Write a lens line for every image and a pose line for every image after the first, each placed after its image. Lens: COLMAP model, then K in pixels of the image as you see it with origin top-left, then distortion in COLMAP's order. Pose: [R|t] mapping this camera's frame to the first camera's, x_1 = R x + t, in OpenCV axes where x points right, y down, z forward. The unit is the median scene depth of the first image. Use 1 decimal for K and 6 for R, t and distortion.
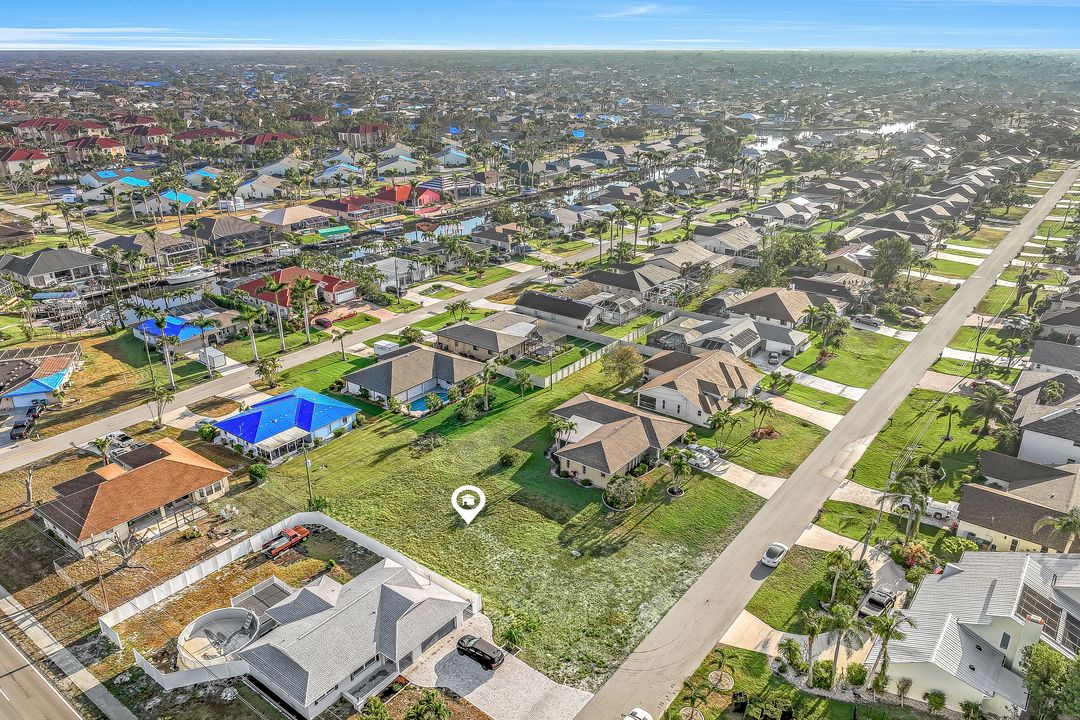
lens RADIAL K [[768.6, 0, 540.7], [0, 768.6, 381.4], [0, 0, 1]] dist [0.007654, 0.005729]
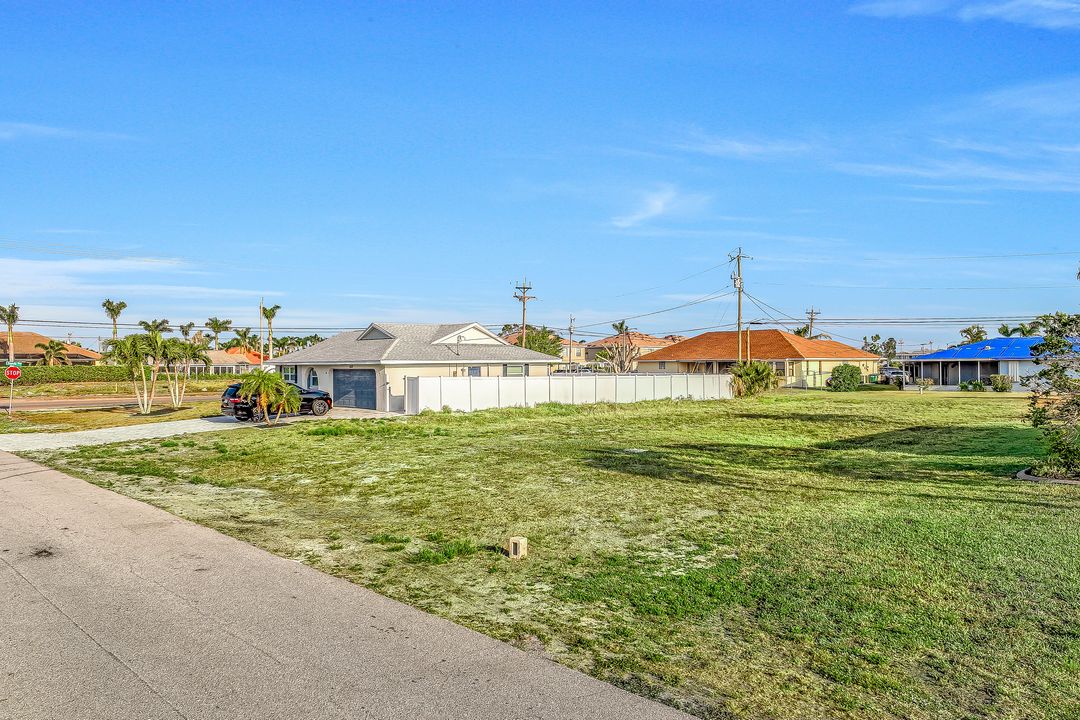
lens RADIAL K [[763.8, 0, 540.0], [0, 763.8, 360.0], [0, 0, 1]] dist [0.007299, 0.002348]
pose [[-0.145887, 0.003239, -0.989296, 0.220970], [-0.385696, 0.920680, 0.059891, 0.133804], [0.911019, 0.390305, -0.133066, 0.697677]]
